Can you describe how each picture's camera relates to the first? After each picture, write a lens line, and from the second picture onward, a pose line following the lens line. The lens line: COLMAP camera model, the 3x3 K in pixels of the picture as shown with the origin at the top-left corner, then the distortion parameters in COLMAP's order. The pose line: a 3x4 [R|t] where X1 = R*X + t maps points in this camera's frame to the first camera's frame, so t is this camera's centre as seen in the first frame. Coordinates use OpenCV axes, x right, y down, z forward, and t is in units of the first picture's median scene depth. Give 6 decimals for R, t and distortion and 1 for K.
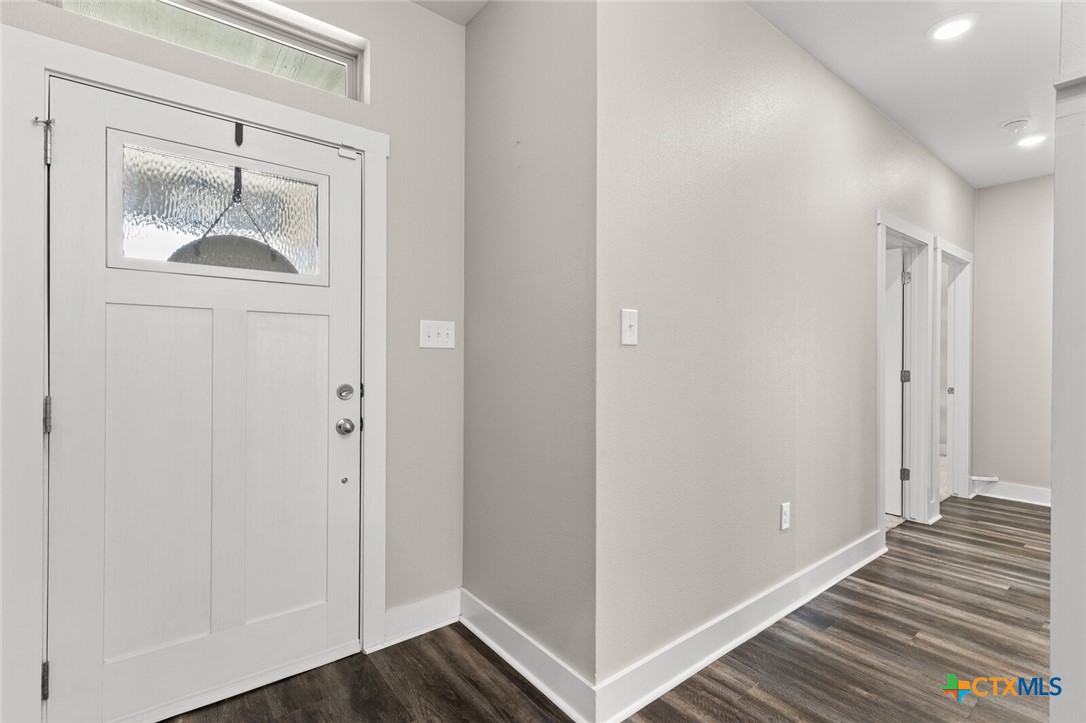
lens RADIAL K [[494.3, 0, 547.3], [0, 494.3, 359.9], [0, 0, 1]] dist [0.002794, -0.002331]
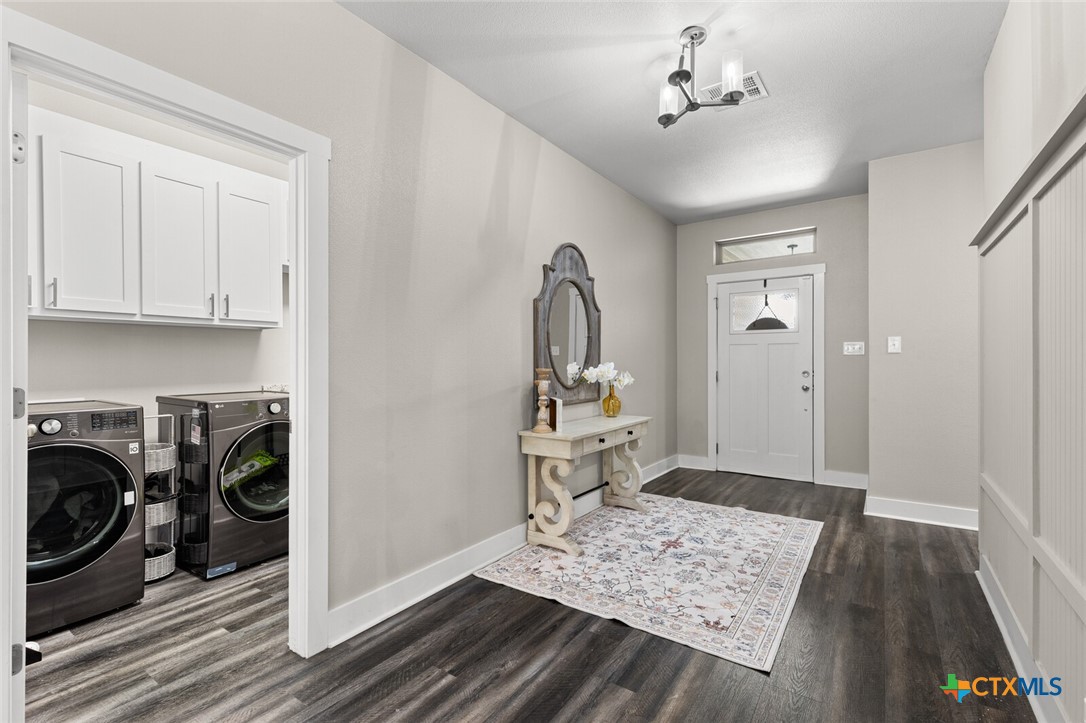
lens RADIAL K [[494.3, 0, 539.0], [0, 494.3, 362.6], [0, 0, 1]] dist [0.002794, -0.002331]
pose [[0.300658, -0.002361, -0.953729, 1.602536], [0.003576, 0.999993, -0.001348, 0.007505], [0.953725, -0.003006, 0.300664, -1.046886]]
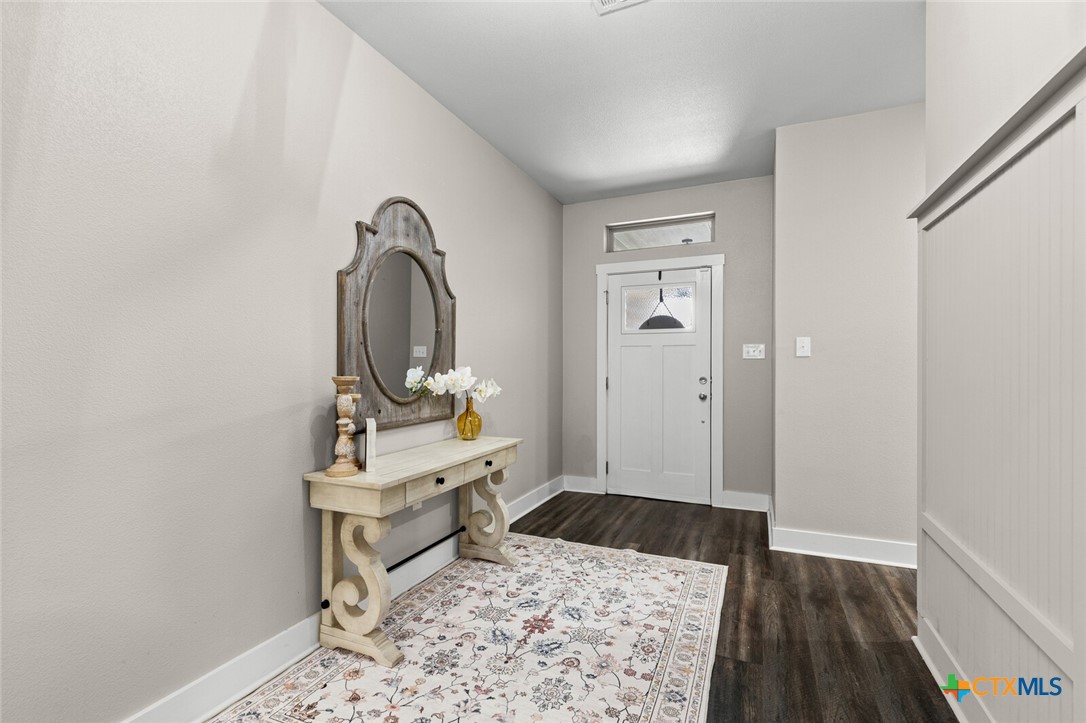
lens RADIAL K [[494.3, 0, 548.6], [0, 494.3, 364.7], [0, 0, 1]] dist [0.002794, -0.002331]
pose [[0.493810, -0.002747, -0.869566, 1.171221], [0.000323, 0.999996, -0.002975, 0.002944], [0.869570, 0.001188, 0.493808, -0.668256]]
